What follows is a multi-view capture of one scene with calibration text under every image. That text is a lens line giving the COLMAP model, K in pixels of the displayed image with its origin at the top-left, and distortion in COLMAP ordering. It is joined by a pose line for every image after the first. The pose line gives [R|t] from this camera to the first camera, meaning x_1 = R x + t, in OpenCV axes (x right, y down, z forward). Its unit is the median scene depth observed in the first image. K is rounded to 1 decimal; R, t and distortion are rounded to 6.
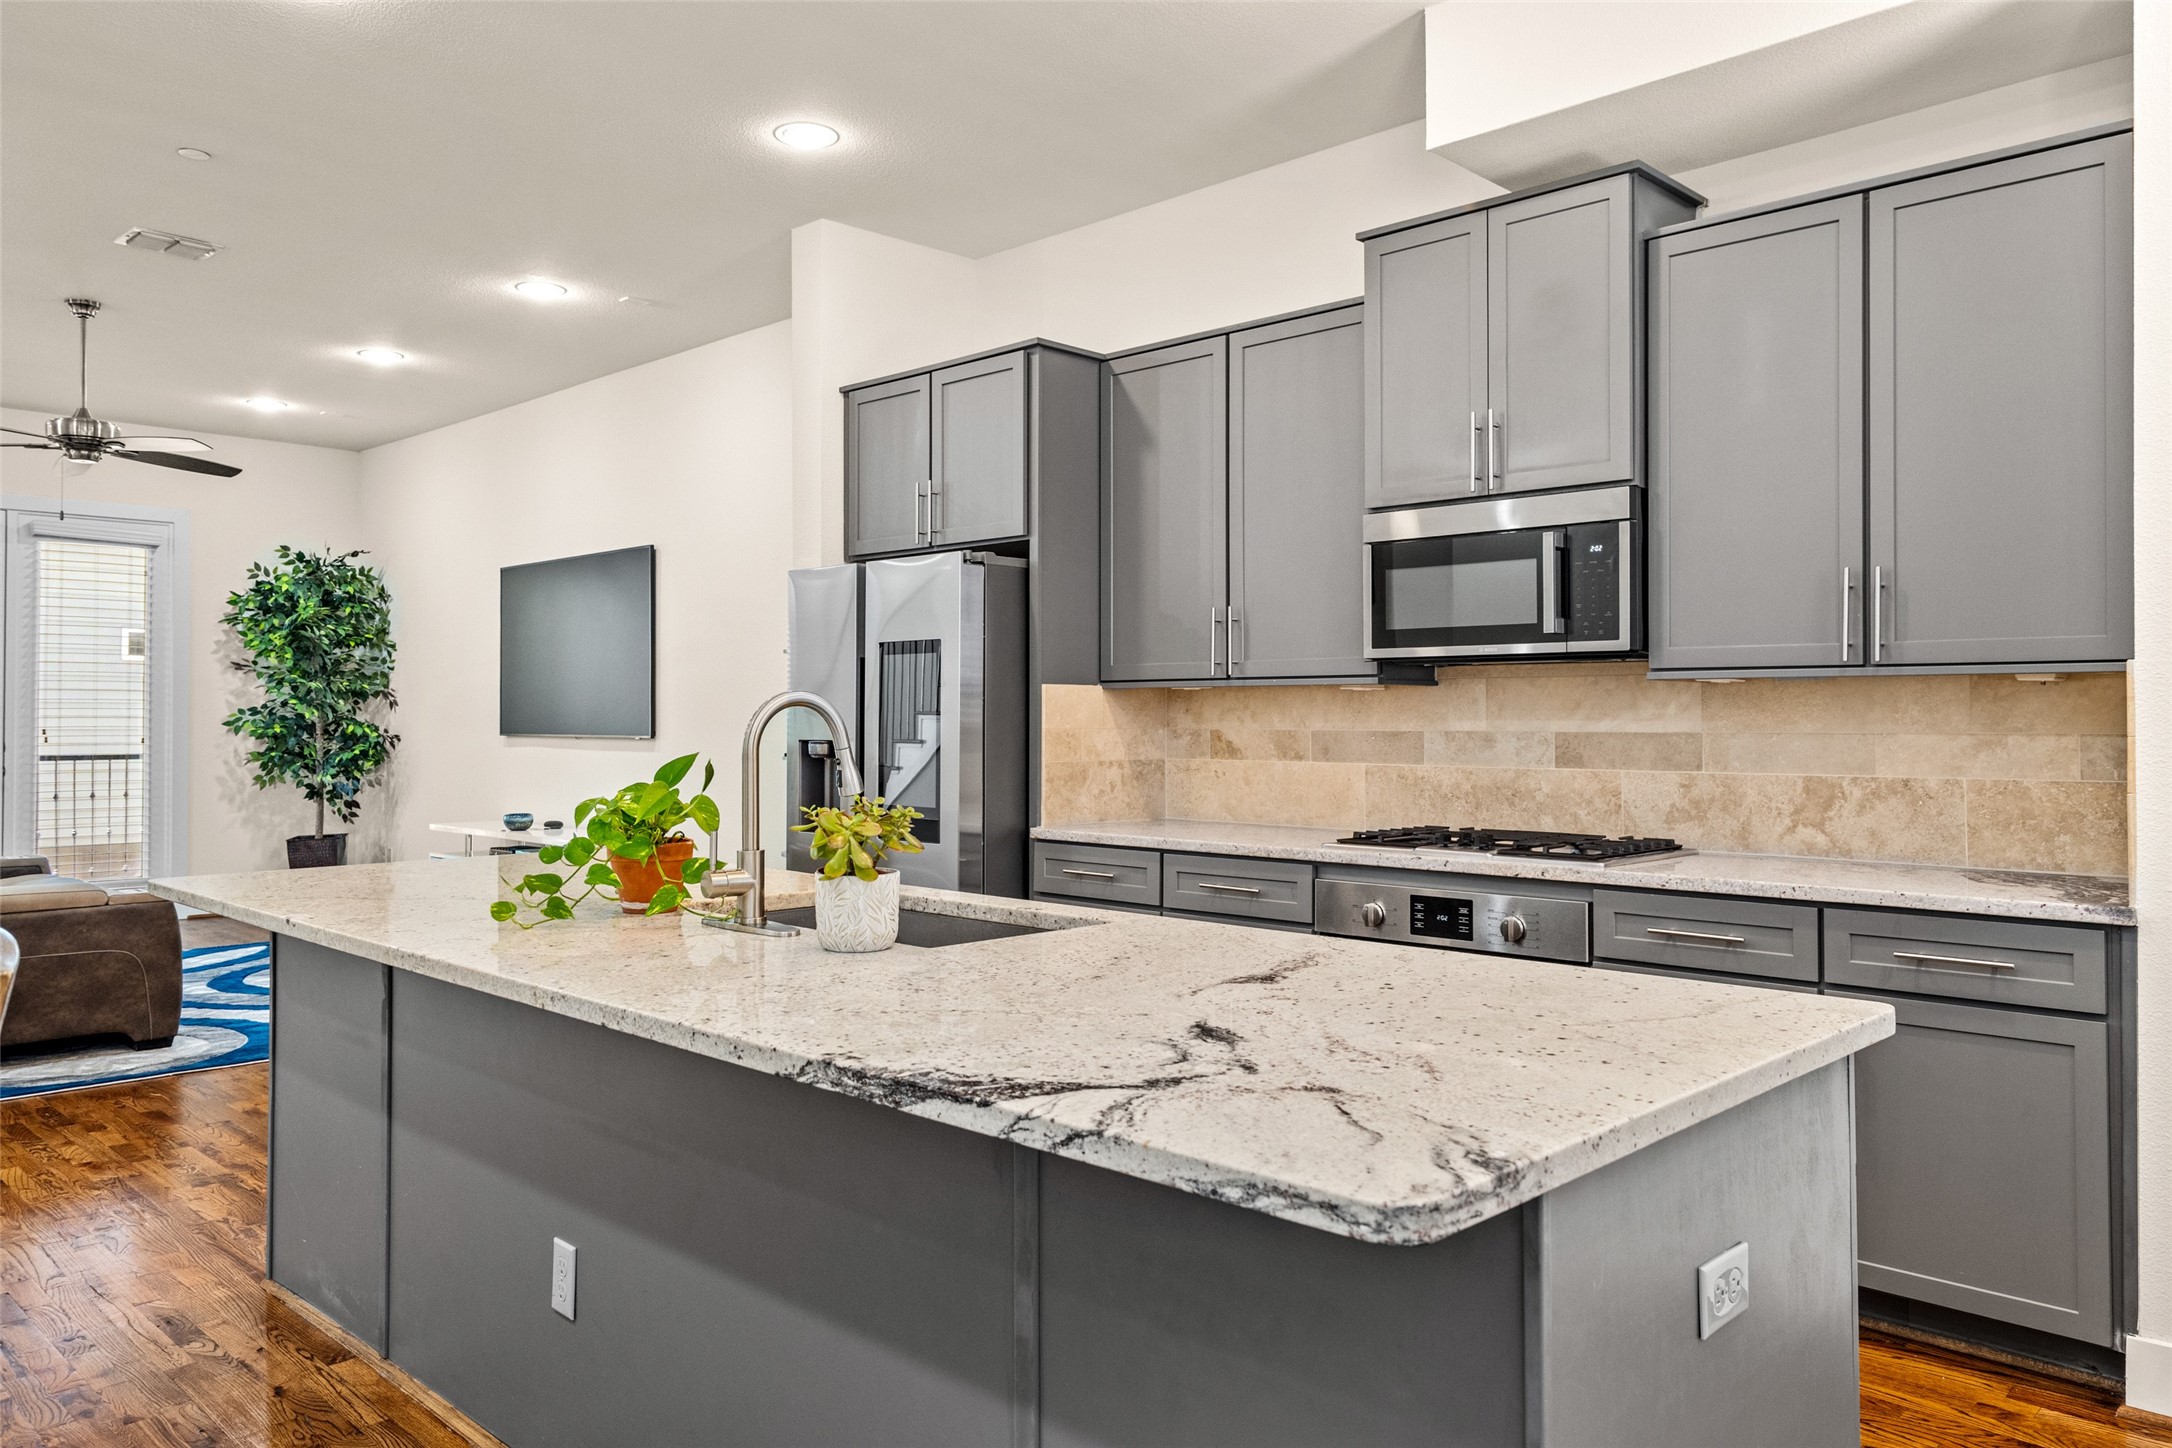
lens RADIAL K [[1532.5, 0, 1082.0], [0, 1532.5, 685.8], [0, 0, 1]] dist [0.010813, -0.000086]
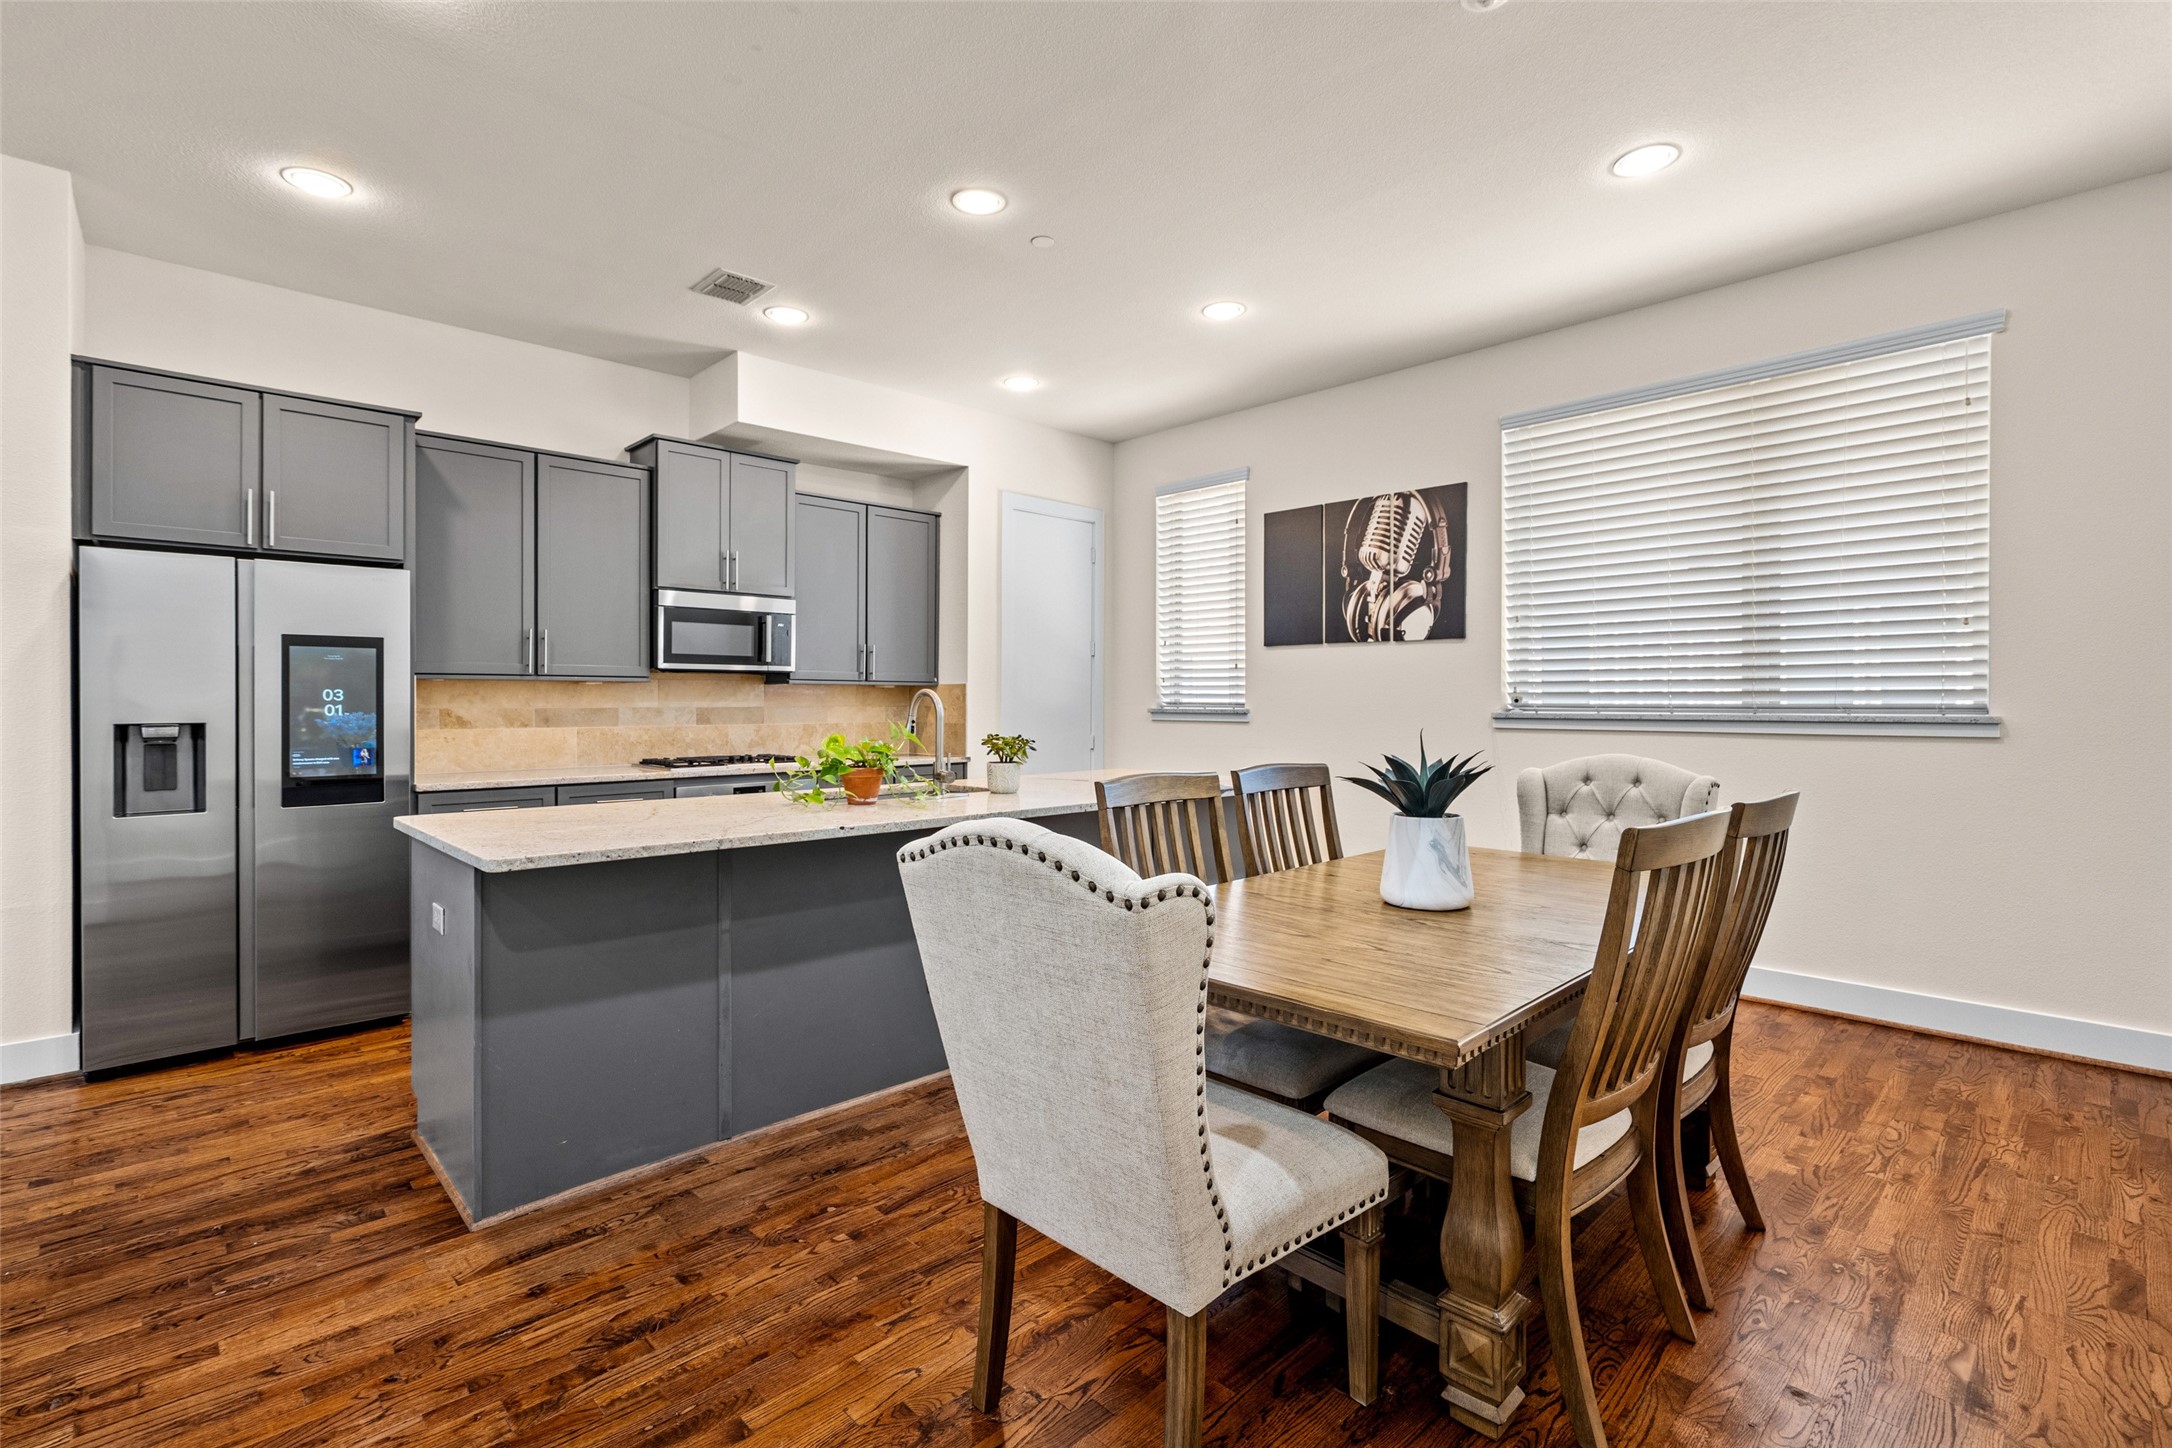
lens RADIAL K [[982.5, 0, 1075.1], [0, 982.5, 706.9], [0, 0, 1]] dist [-0.004558, 0.003194]
pose [[0.033568, -0.008268, 0.999402, -0.821274], [-0.021321, 0.999732, 0.008987, 0.006169], [-0.999209, -0.021610, 0.033383, 0.386892]]
